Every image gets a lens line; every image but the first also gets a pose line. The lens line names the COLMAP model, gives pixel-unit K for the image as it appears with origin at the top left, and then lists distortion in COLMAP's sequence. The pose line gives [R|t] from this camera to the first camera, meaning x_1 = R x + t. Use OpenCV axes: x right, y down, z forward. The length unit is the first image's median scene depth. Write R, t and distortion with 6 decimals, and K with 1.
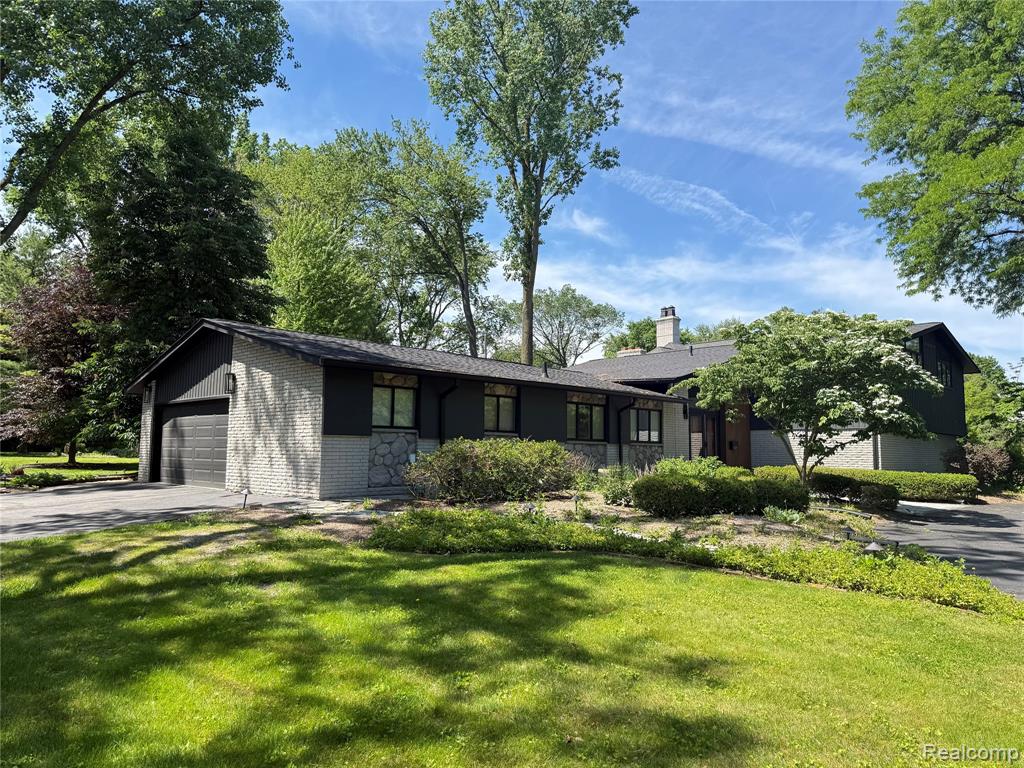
lens RADIAL K [[702.3, 0, 512.0], [0, 702.3, 384.0], [0, 0, 1]] dist [0.155425, -0.226327]
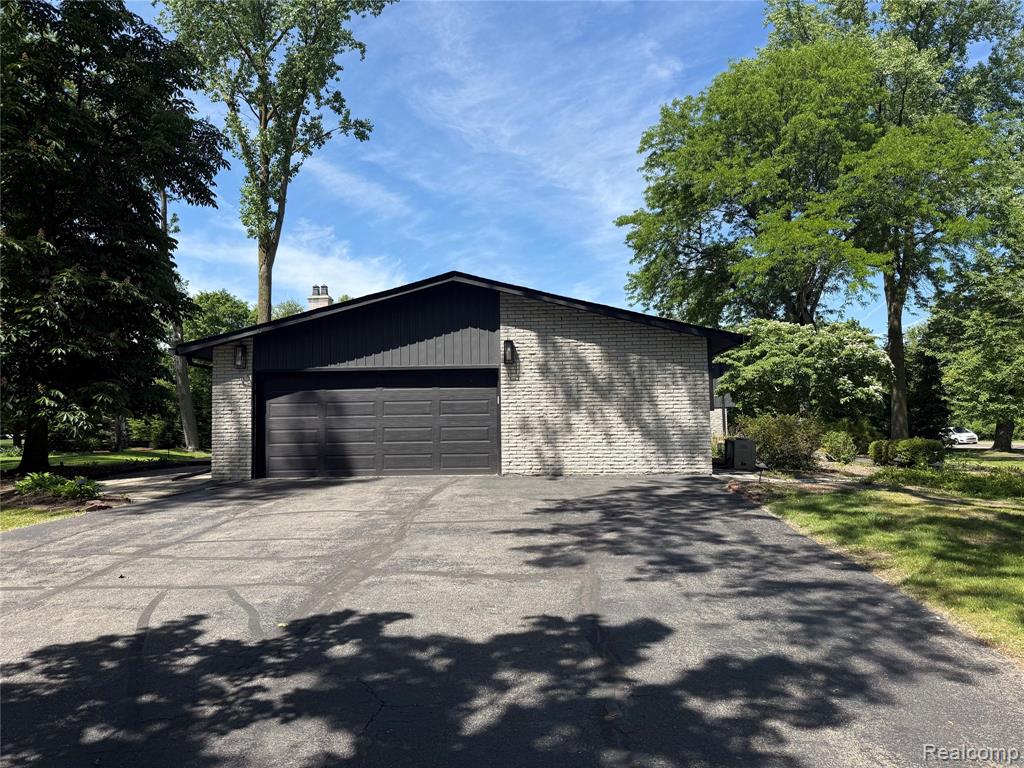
lens RADIAL K [[702.3, 0, 512.0], [0, 702.3, 384.0], [0, 0, 1]] dist [0.155425, -0.226327]
pose [[0.739100, 0.024619, 0.673145, -0.949688], [-0.039653, 0.999189, 0.006995, 0.031610], [-0.672427, -0.031862, 0.739477, 0.366151]]
